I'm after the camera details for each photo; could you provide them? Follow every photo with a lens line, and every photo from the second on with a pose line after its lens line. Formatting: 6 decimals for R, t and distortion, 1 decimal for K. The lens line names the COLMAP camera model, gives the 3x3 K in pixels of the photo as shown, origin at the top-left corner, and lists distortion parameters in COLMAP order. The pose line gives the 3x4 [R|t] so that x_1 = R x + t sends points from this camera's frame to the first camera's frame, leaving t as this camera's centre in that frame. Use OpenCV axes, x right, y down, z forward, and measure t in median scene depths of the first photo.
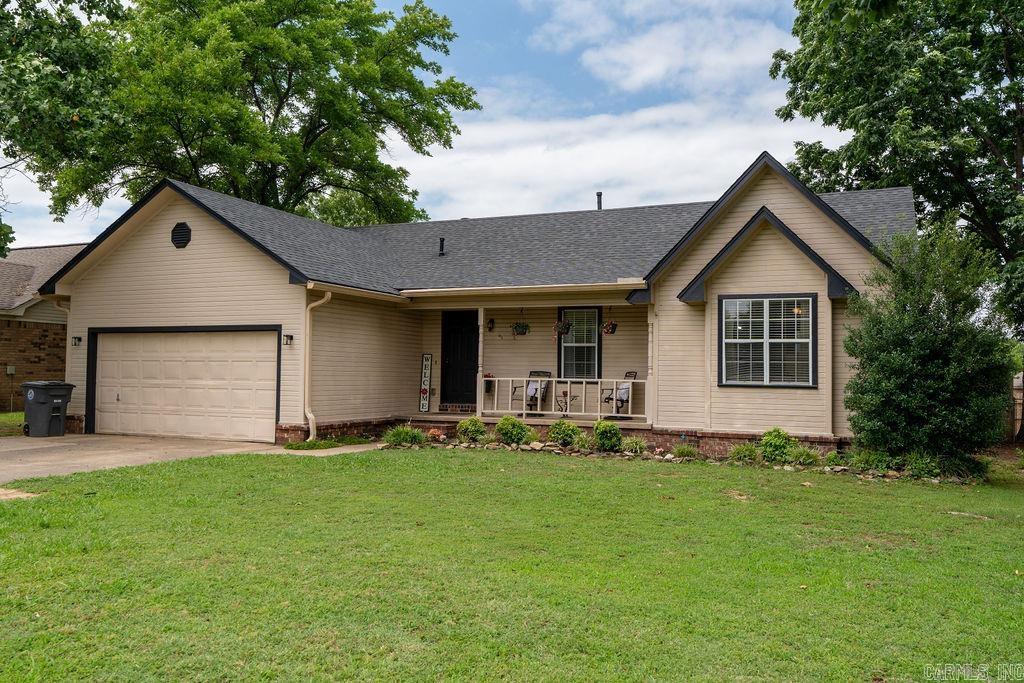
lens RADIAL K [[813.4, 0, 512.0], [0, 813.4, 341.5], [0, 0, 1]] dist [-0.000945, -0.000615]
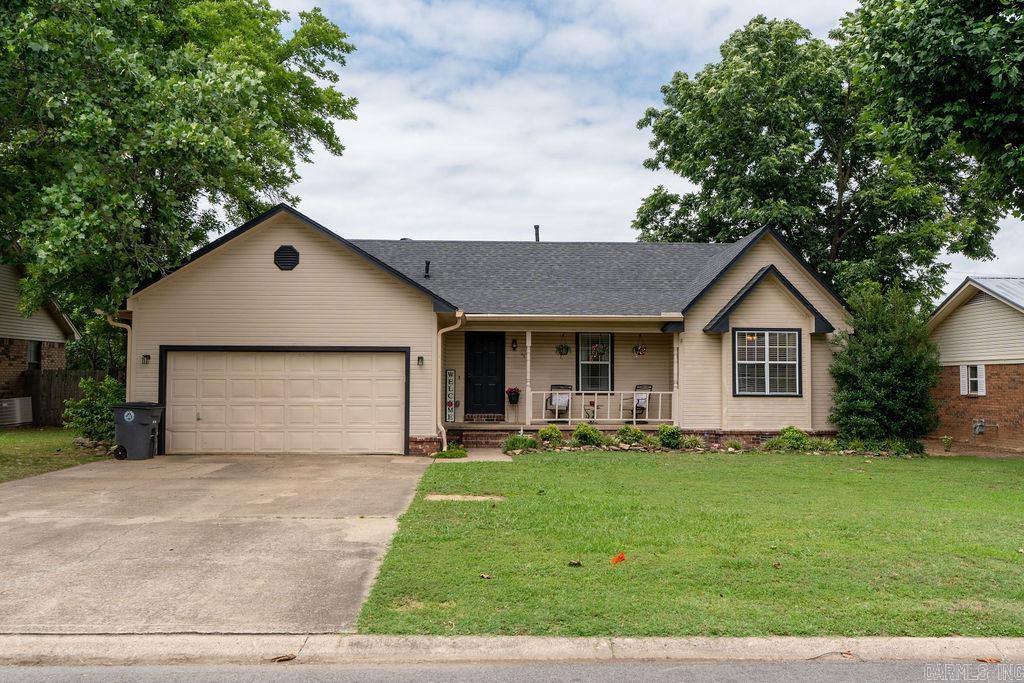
lens RADIAL K [[897.3, 0, 512.0], [0, 897.3, 341.5], [0, 0, 1]] dist [0.002230, 0.000005]
pose [[0.901632, 0.009417, 0.432402, -0.659132], [-0.010724, 0.999942, 0.000583, -0.029287], [-0.432371, -0.005163, 0.901681, -0.157490]]
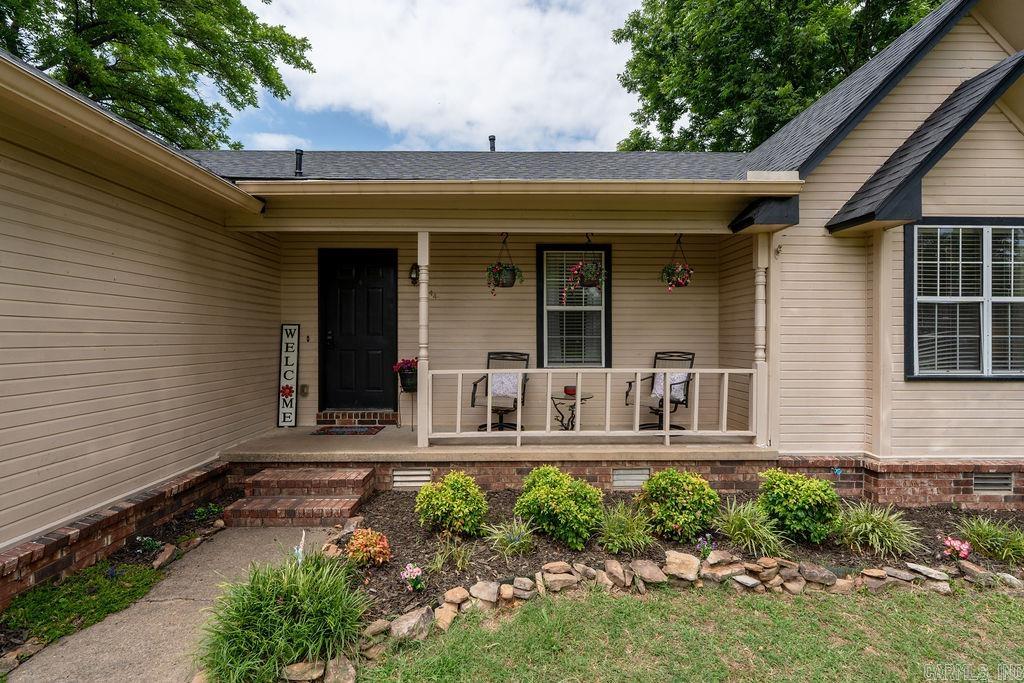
lens RADIAL K [[464.8, 0, 512.0], [0, 464.8, 341.5], [0, 0, 1]] dist [-0.003841, -0.000131]
pose [[0.909121, -0.016261, 0.416215, -0.116975], [-0.004944, 0.998746, 0.049818, 0.012864], [-0.416503, -0.047349, 0.907901, 0.764768]]
